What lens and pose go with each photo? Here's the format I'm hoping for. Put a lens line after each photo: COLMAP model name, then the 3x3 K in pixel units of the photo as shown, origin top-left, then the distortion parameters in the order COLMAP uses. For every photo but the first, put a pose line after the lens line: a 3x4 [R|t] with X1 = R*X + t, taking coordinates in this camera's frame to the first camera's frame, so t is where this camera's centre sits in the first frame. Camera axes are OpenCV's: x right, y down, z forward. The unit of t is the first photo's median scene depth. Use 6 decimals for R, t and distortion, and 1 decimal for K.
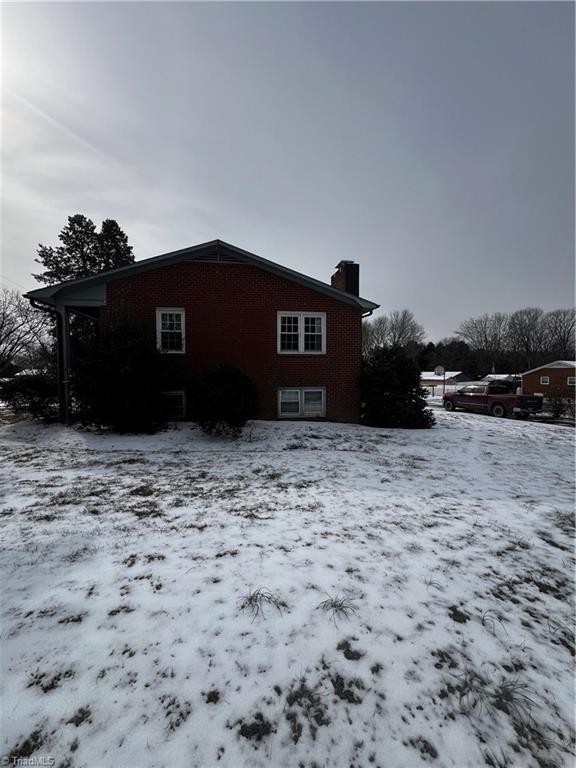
lens RADIAL K [[305.6, 0, 284.9], [0, 305.6, 384.2], [0, 0, 1]] dist [-0.000659, -0.000319]
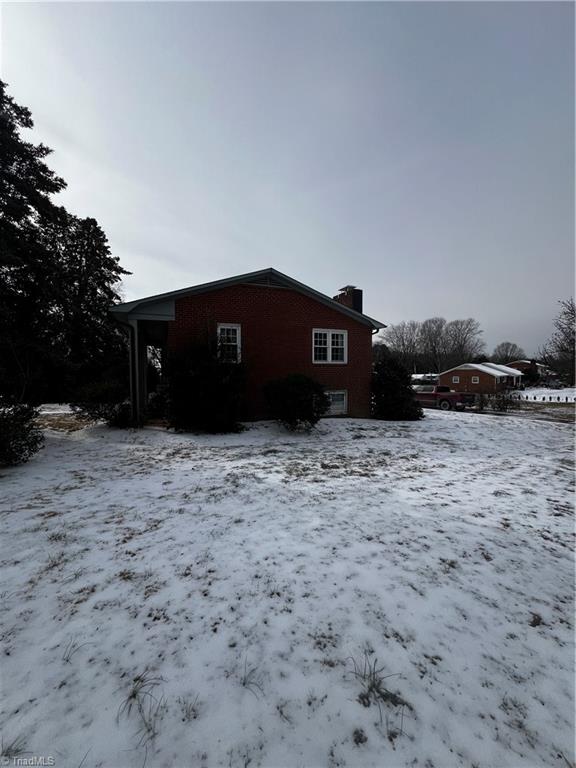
lens RADIAL K [[305.6, 0, 285.6], [0, 305.6, 384.2], [0, 0, 1]] dist [-0.000659, -0.000319]
pose [[0.973297, -0.012419, 0.229212, -0.399831], [0.012177, 0.999923, 0.002468, -0.020640], [-0.229225, 0.000389, 0.973373, -0.153218]]
